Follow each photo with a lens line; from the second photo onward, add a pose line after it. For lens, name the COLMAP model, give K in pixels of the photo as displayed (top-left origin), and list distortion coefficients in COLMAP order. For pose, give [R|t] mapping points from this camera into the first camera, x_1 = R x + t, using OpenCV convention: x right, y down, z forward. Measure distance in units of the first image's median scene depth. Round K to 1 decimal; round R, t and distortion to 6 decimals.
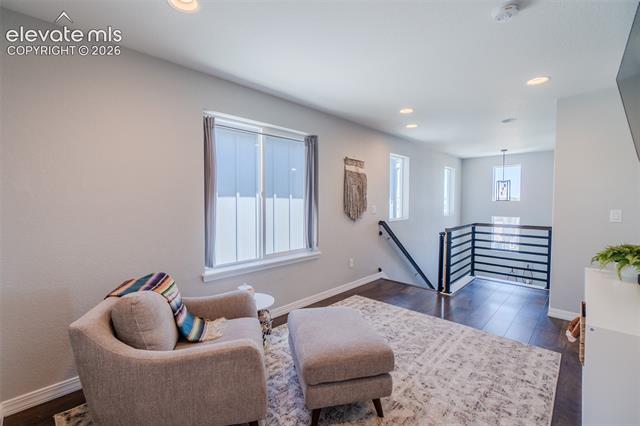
lens RADIAL K [[280.5, 0, 319.3], [0, 280.5, 211.5], [0, 0, 1]] dist [-0.006238, 0.003312]
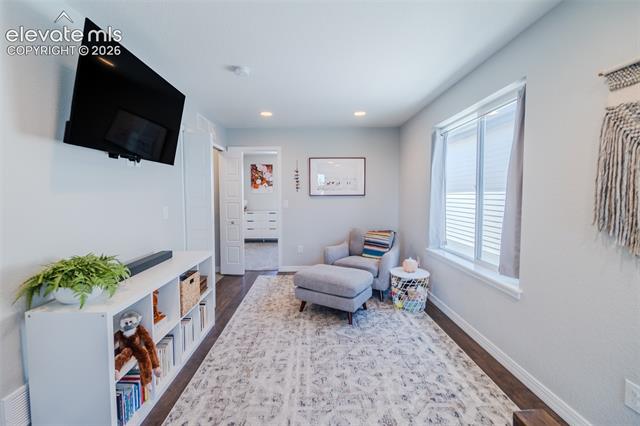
lens RADIAL K [[280.5, 0, 322.0], [0, 280.5, 211.3], [0, 0, 1]] dist [-0.006238, 0.003312]
pose [[-0.702072, 0.046186, -0.710606, 0.623383], [-0.026915, 0.995460, 0.091292, -0.050436], [0.711597, 0.083220, -0.697642, 1.029681]]
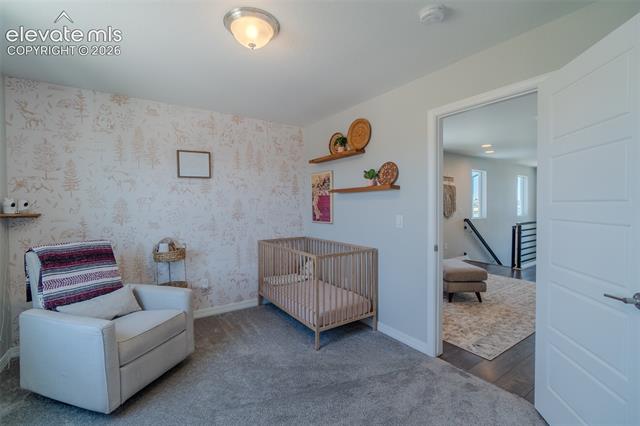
lens RADIAL K [[280.5, 0, 319.5], [0, 280.5, 209.5], [0, 0, 1]] dist [-0.006238, 0.003312]
pose [[0.978385, -0.002599, -0.206775, -0.247428], [-0.001709, 0.999785, -0.020653, 0.021464], [0.206784, 0.020560, 0.978171, -0.627523]]
